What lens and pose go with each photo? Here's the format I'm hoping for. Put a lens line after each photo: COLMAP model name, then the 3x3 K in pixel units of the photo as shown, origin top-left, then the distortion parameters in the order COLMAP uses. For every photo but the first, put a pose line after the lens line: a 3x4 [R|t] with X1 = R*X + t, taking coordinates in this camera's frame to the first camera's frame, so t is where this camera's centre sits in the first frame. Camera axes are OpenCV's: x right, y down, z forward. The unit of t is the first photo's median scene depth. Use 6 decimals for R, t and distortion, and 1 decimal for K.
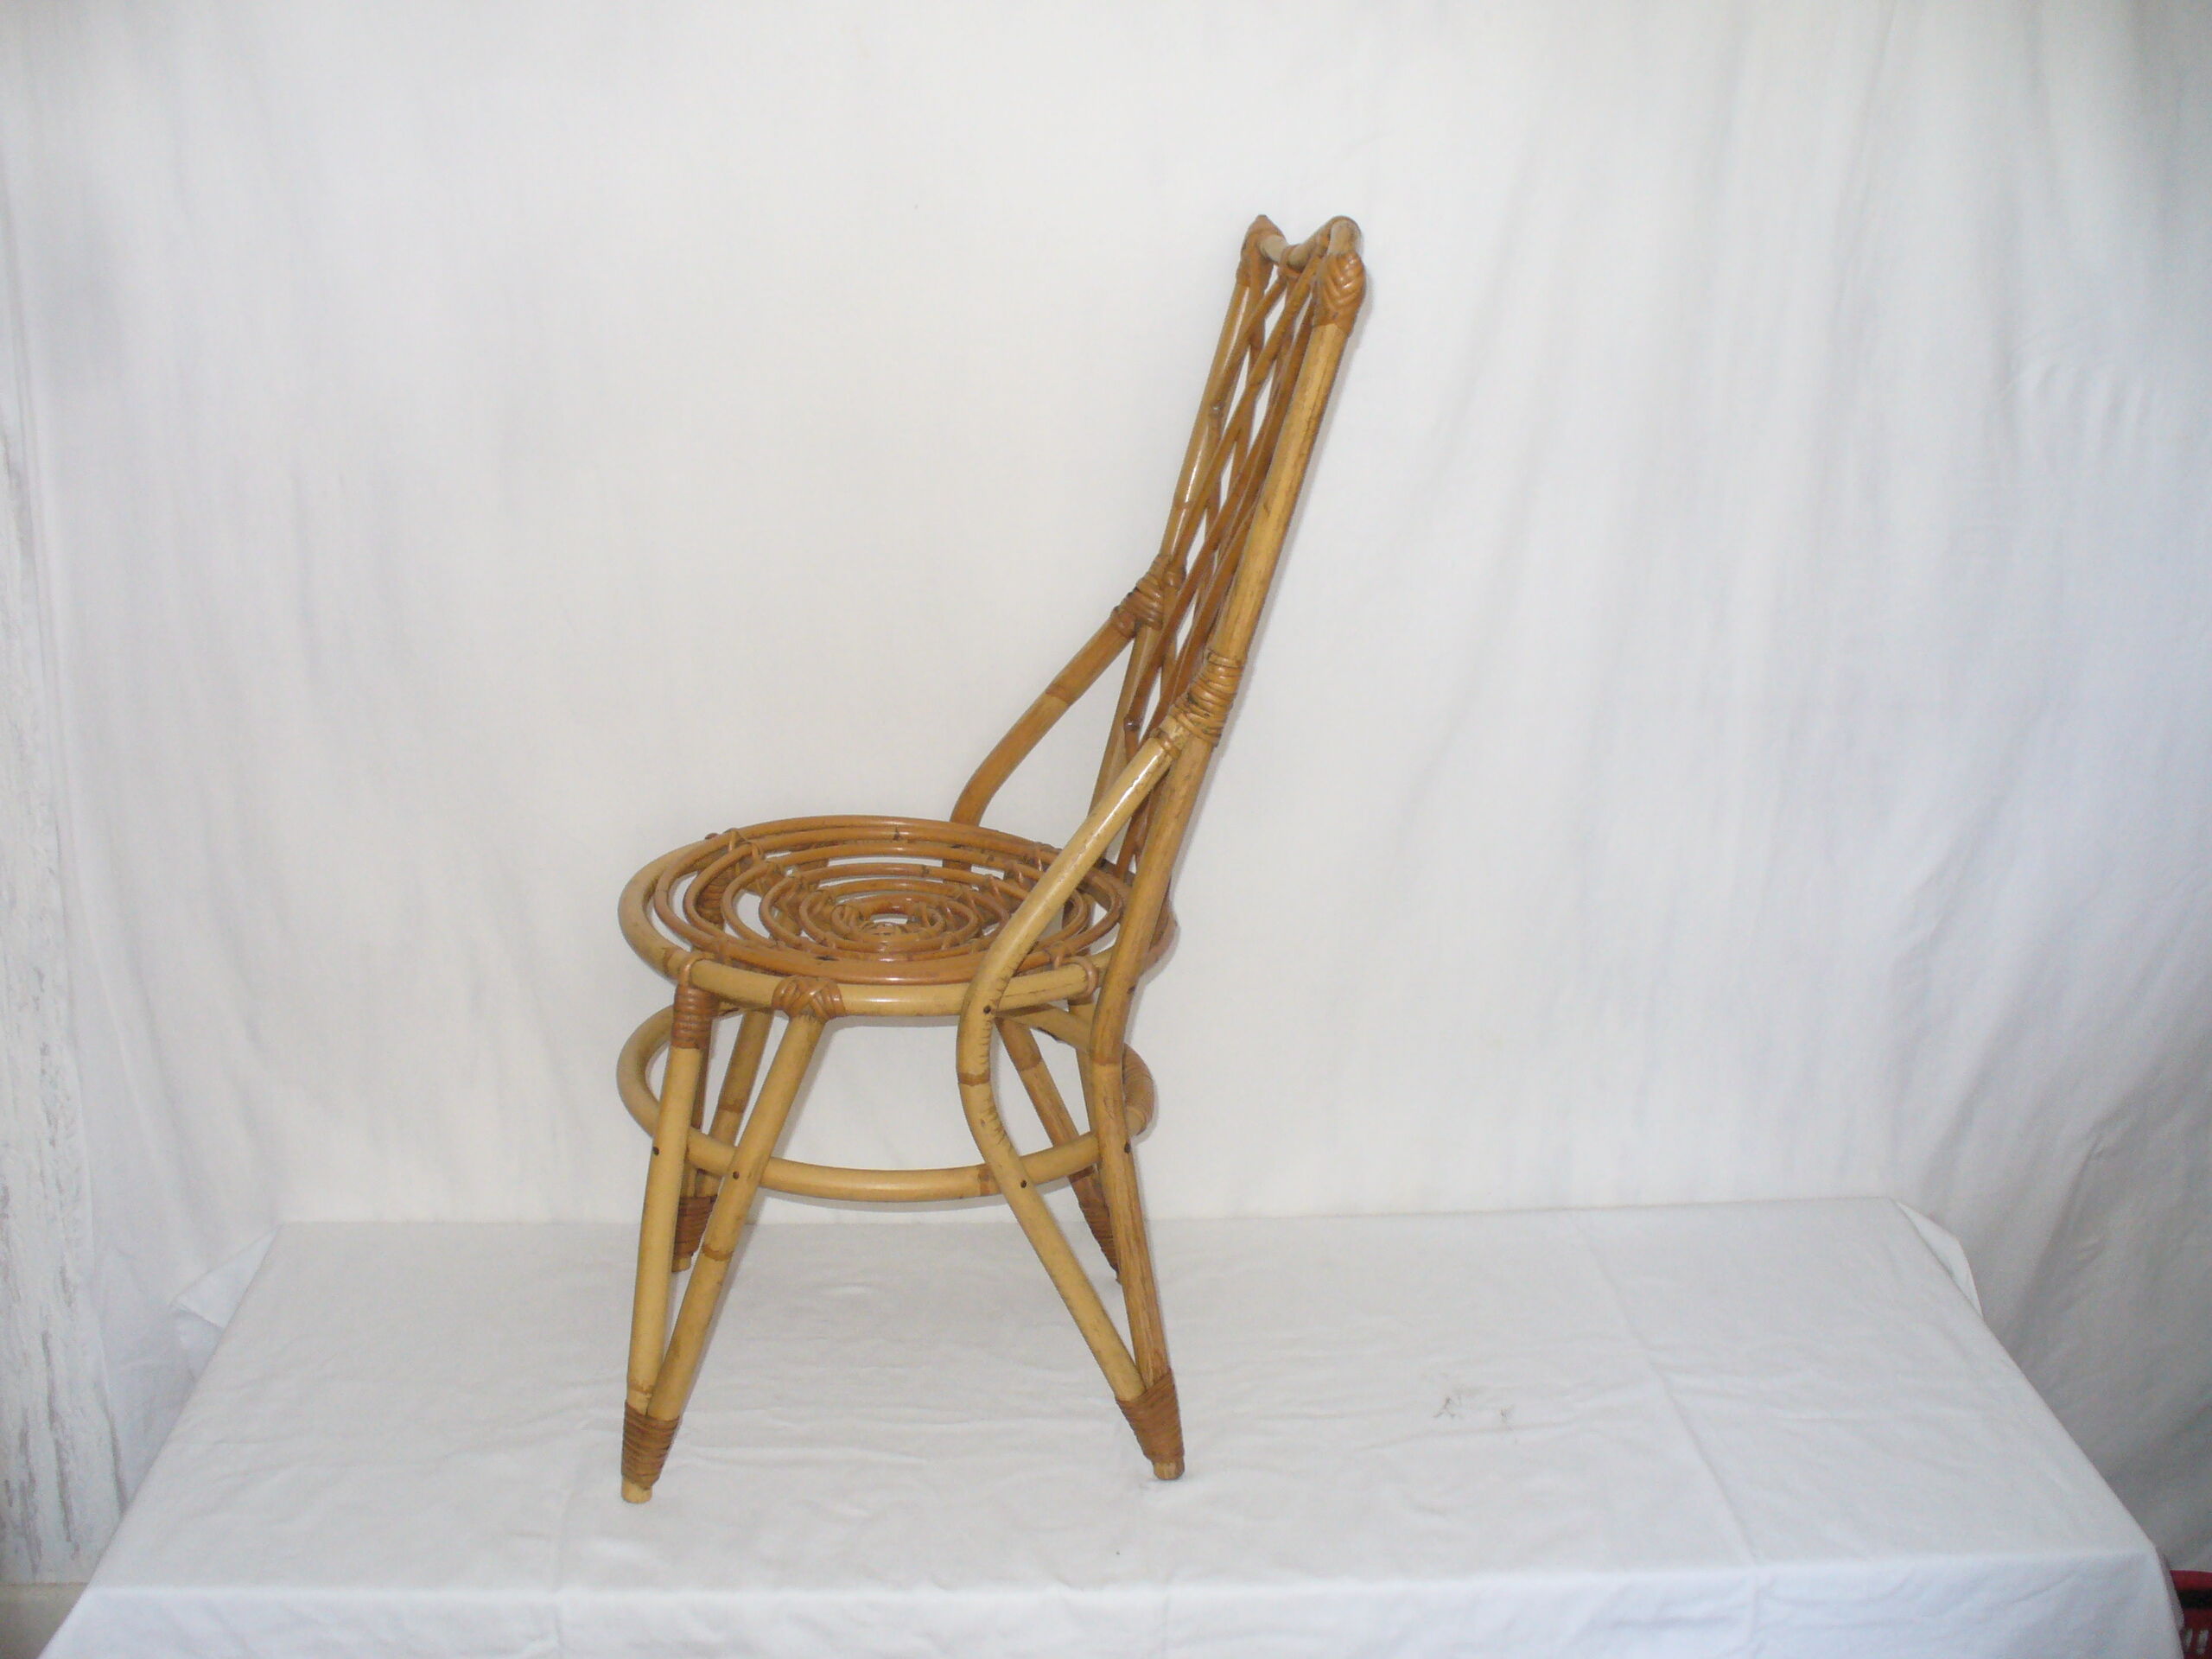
lens RADIAL K [[2545.9, 0, 1106.0], [0, 2545.9, 829.5], [0, 0, 1]] dist [-0.074136, 0.020084]
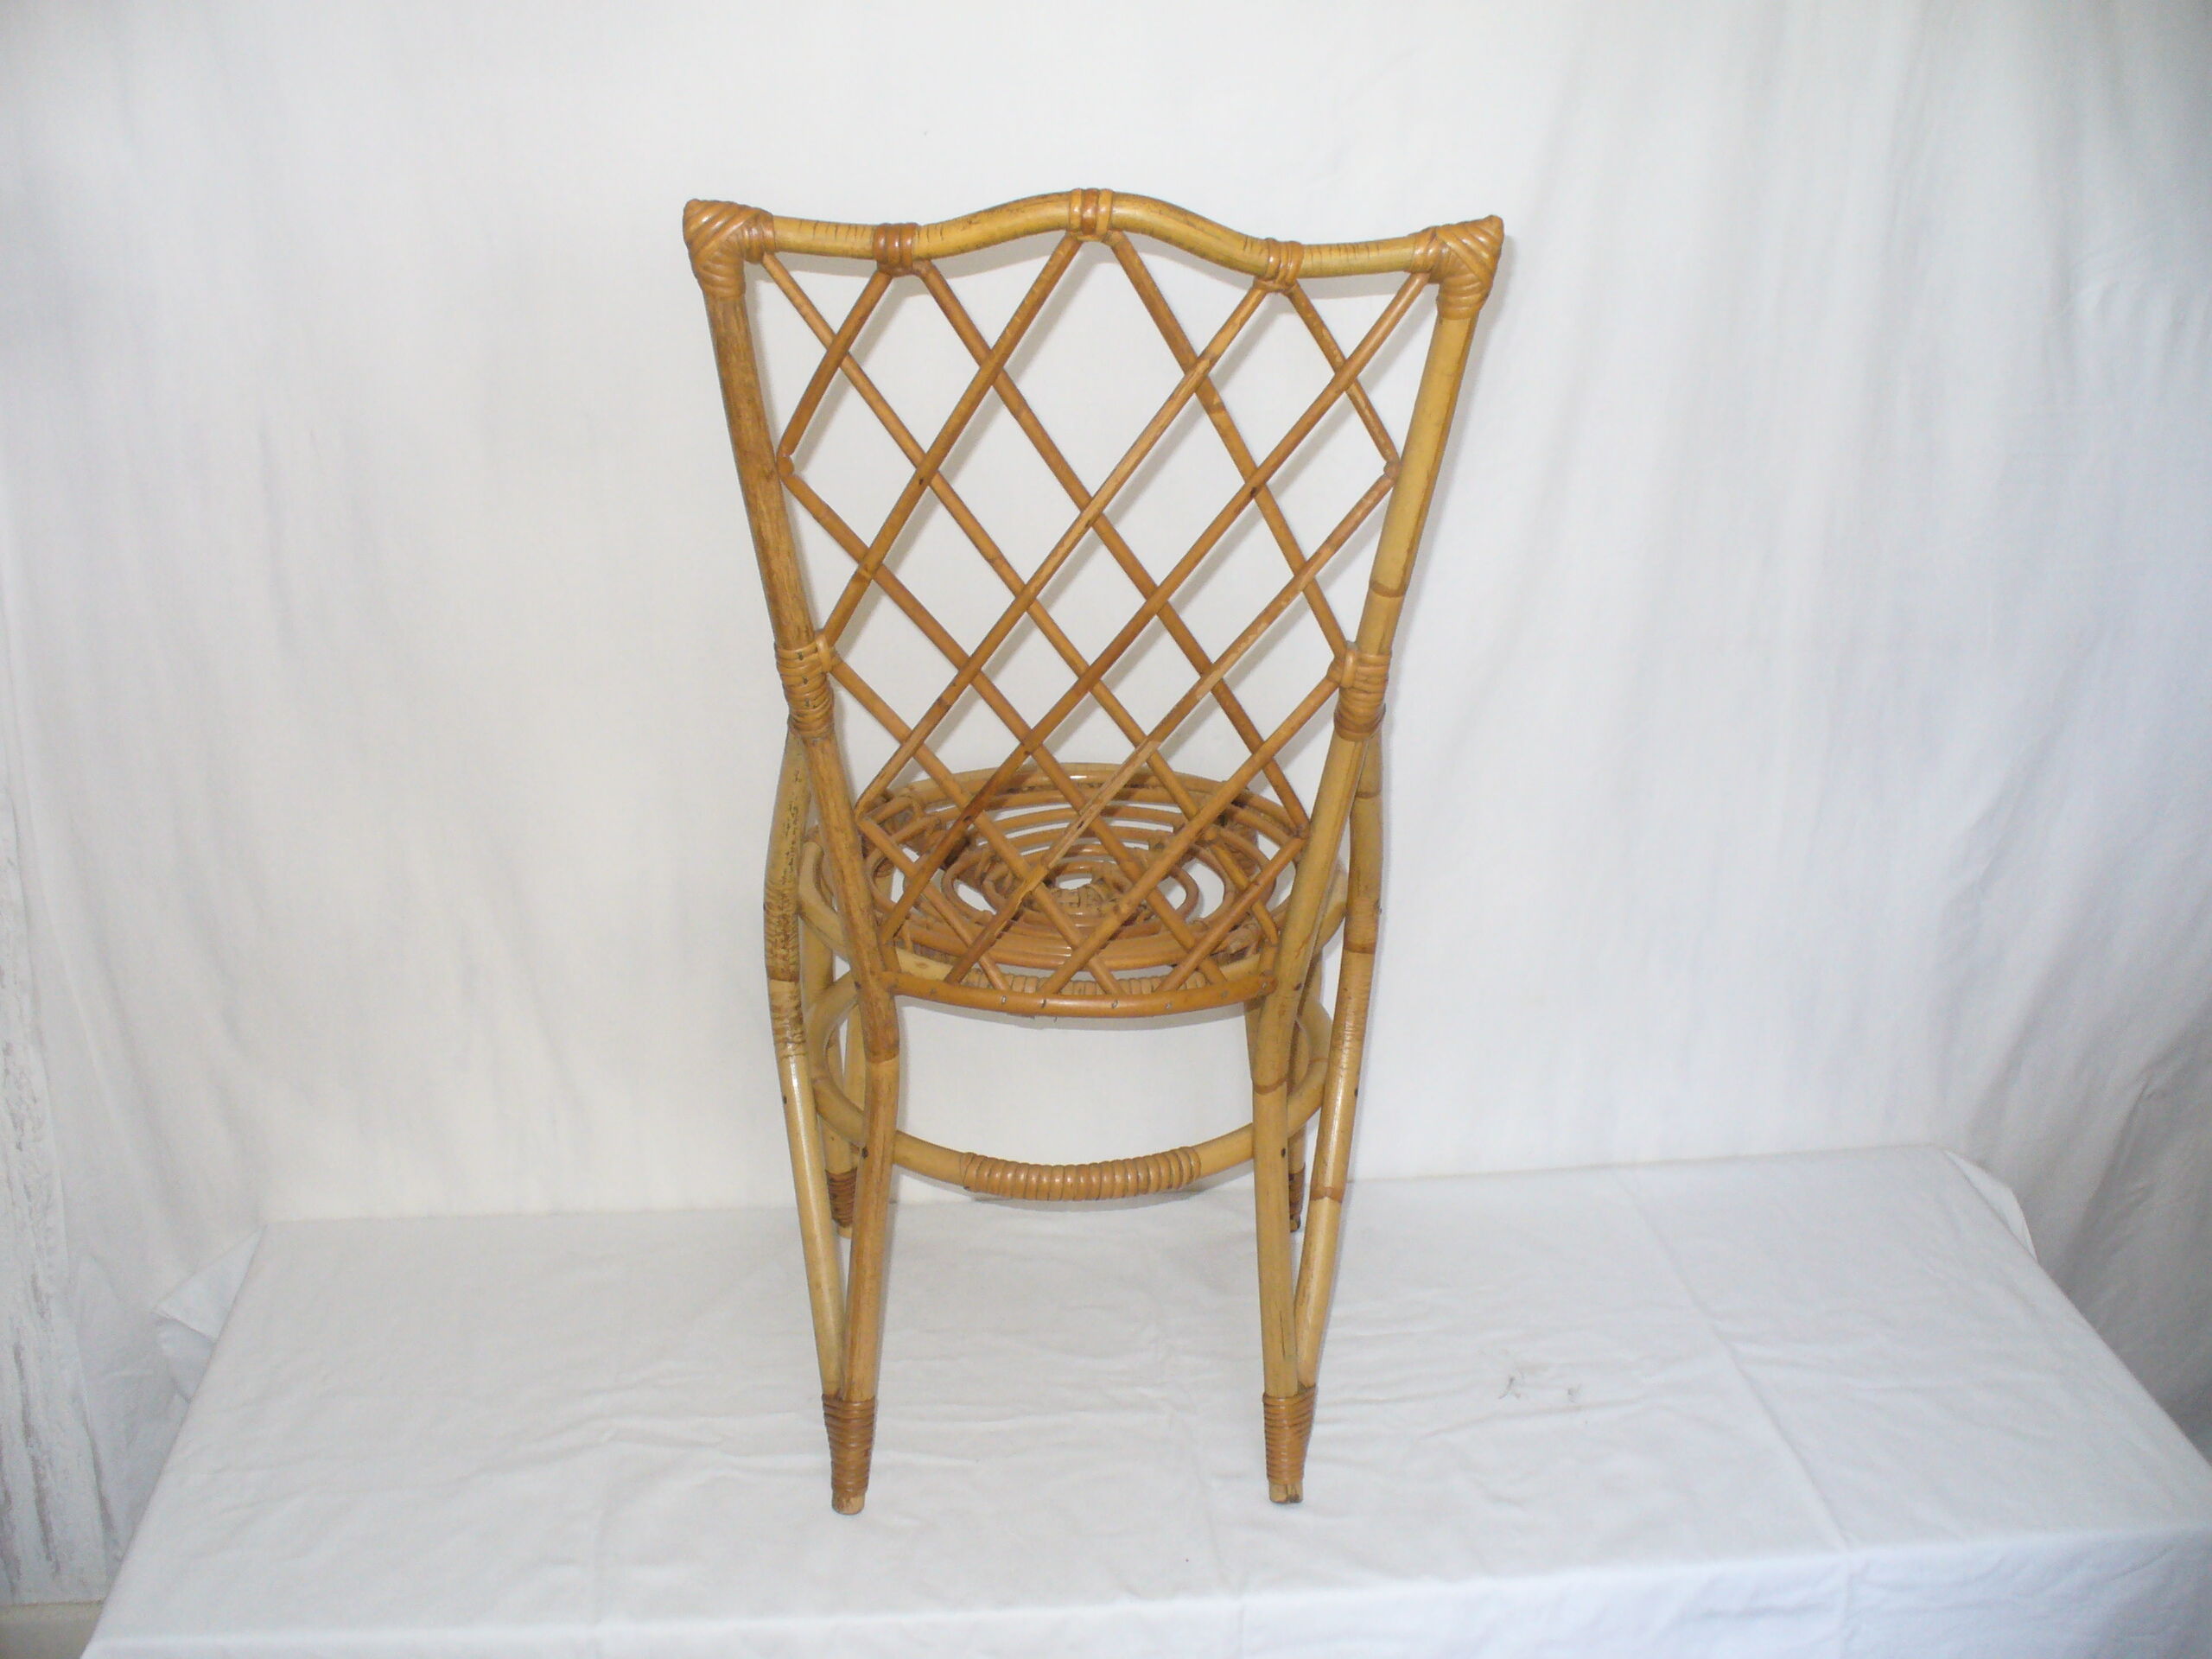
lens RADIAL K [[2545.9, 0, 1106.0], [0, 2545.9, 829.5], [0, 0, 1]] dist [-0.074136, 0.020084]
pose [[0.999071, -0.023852, 0.035889, -0.043639], [0.022502, 0.999041, 0.037553, -0.020505], [-0.036750, -0.036711, 0.998650, 0.050208]]
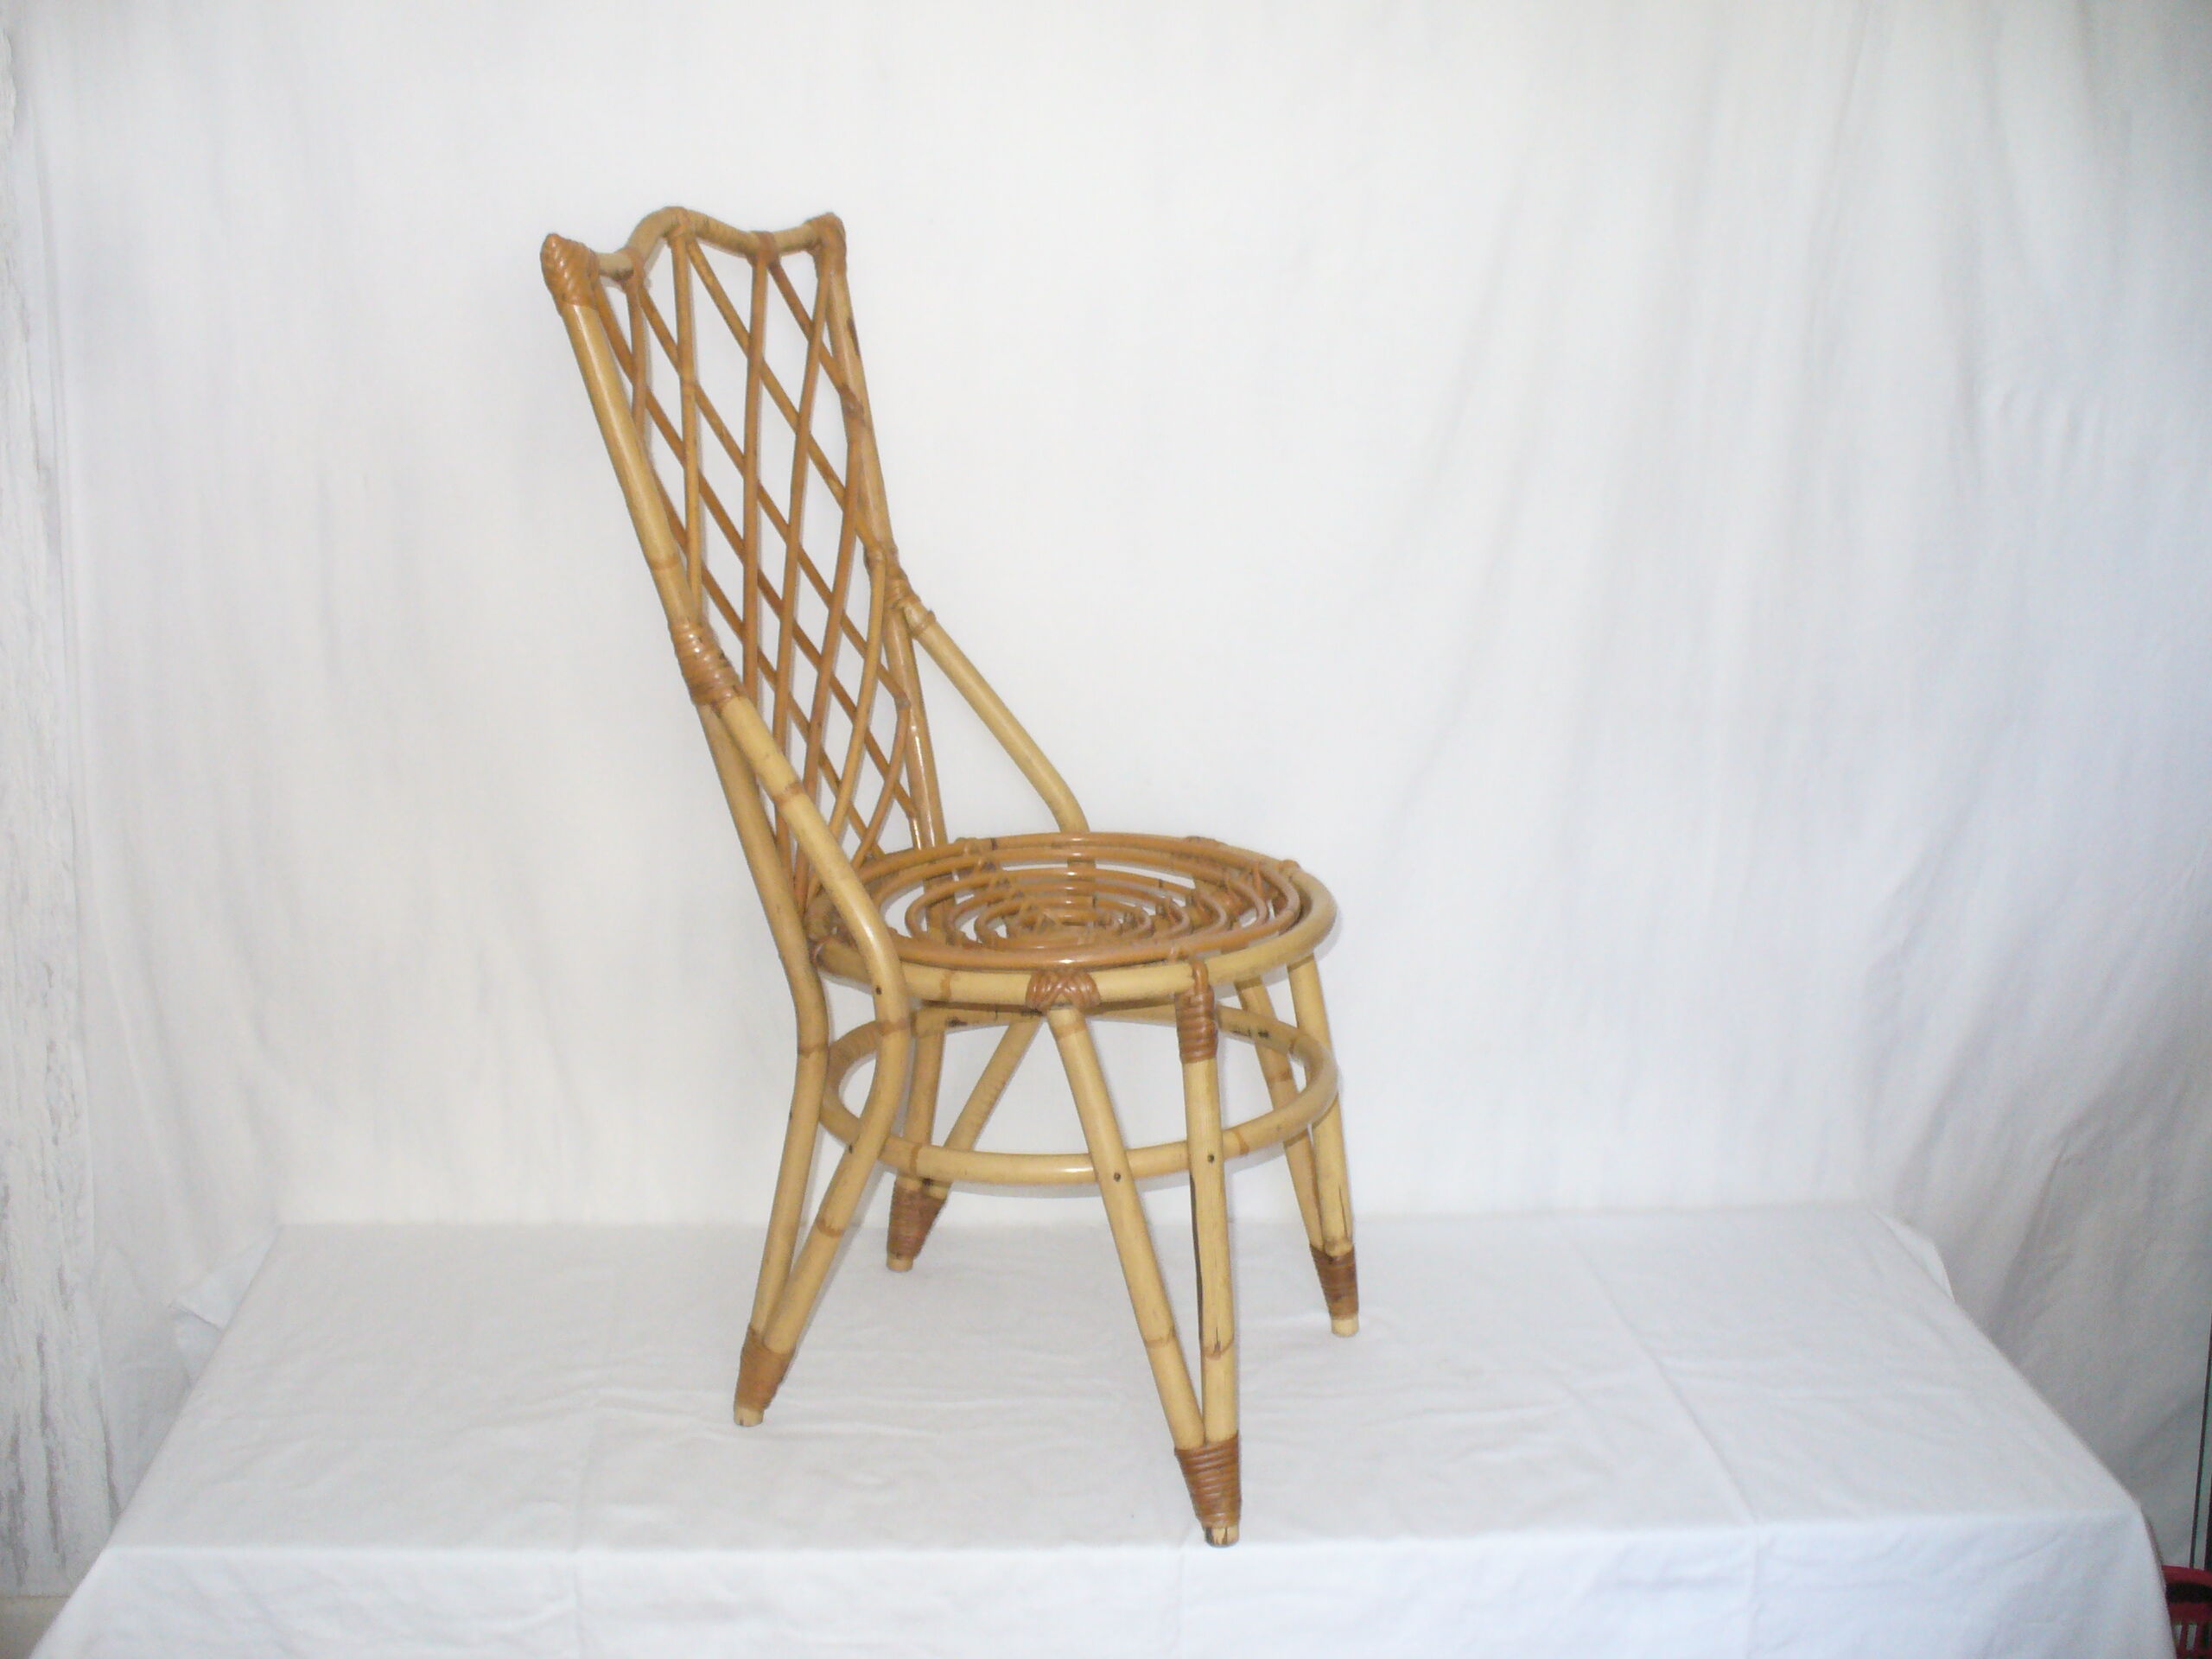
lens RADIAL K [[2545.9, 0, 1106.0], [0, 2545.9, 829.5], [0, 0, 1]] dist [-0.074136, 0.020084]
pose [[0.999542, 0.004383, 0.029929, -0.030335], [-0.002615, 0.998263, -0.058853, 0.058968], [-0.030135, 0.058747, 0.997818, -0.022698]]
